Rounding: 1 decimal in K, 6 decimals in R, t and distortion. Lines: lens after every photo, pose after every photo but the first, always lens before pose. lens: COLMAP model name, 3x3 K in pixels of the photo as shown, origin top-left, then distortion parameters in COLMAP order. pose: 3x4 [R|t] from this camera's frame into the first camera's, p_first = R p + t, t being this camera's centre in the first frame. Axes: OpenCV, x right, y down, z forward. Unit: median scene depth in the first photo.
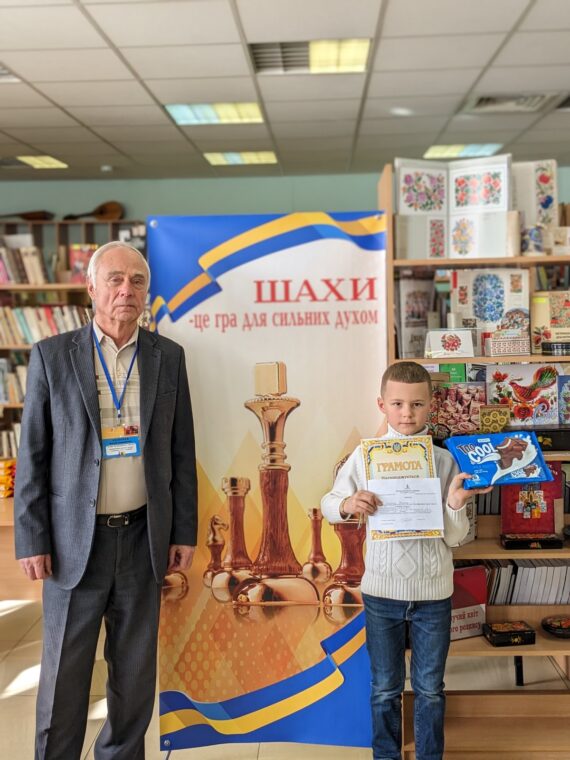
lens RADIAL K [[978.0, 0, 287.3], [0, 978.0, 349.8], [0, 0, 1]] dist [0.126377, -0.424616]
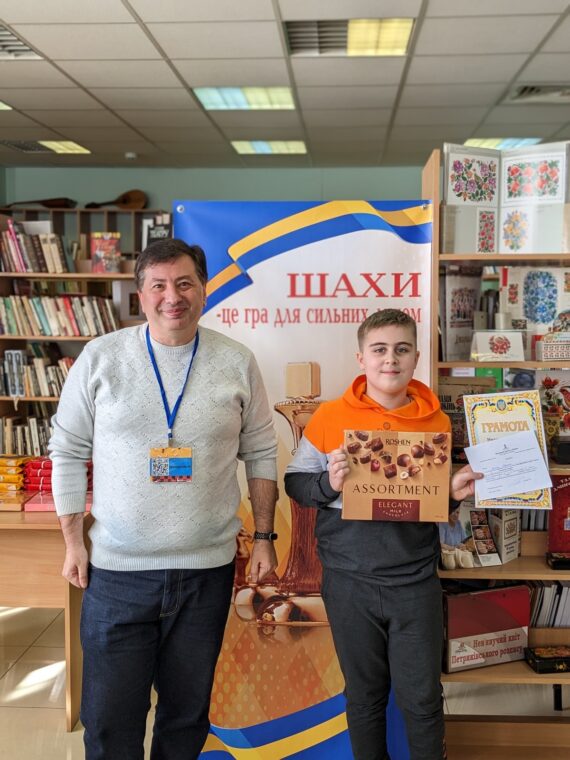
lens RADIAL K [[950.6, 0, 295.2], [0, 950.6, 349.8], [0, 0, 1]] dist [0.117797, -0.416305]
pose [[0.999732, 0.021620, -0.008259, -0.017398], [-0.021558, 0.999739, 0.007593, -0.005452], [0.008421, -0.007412, 0.999937, 0.101773]]
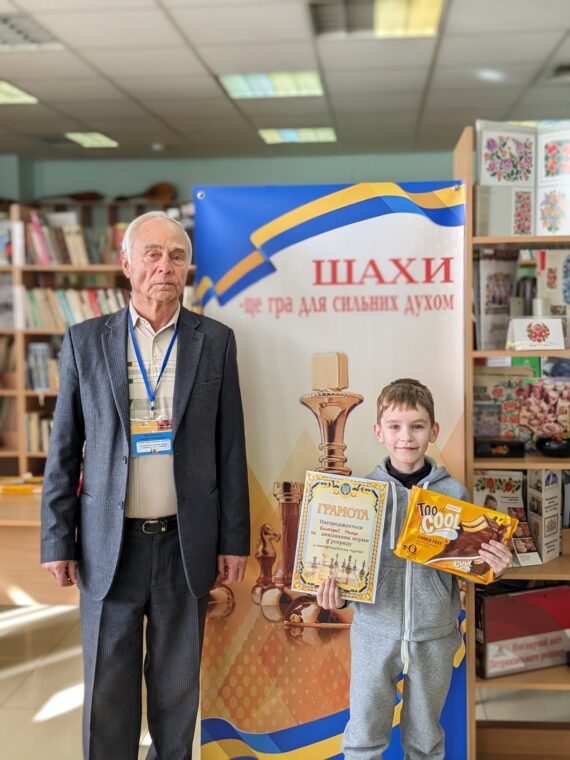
lens RADIAL K [[936.5, 0, 298.1], [0, 936.5, 351.3], [0, 0, 1]] dist [0.112714, -0.376634]
pose [[0.998988, 0.012872, -0.043108, -0.009434], [-0.012248, 0.999817, 0.014703, -0.000415], [0.043289, -0.014160, 0.998962, 0.153198]]
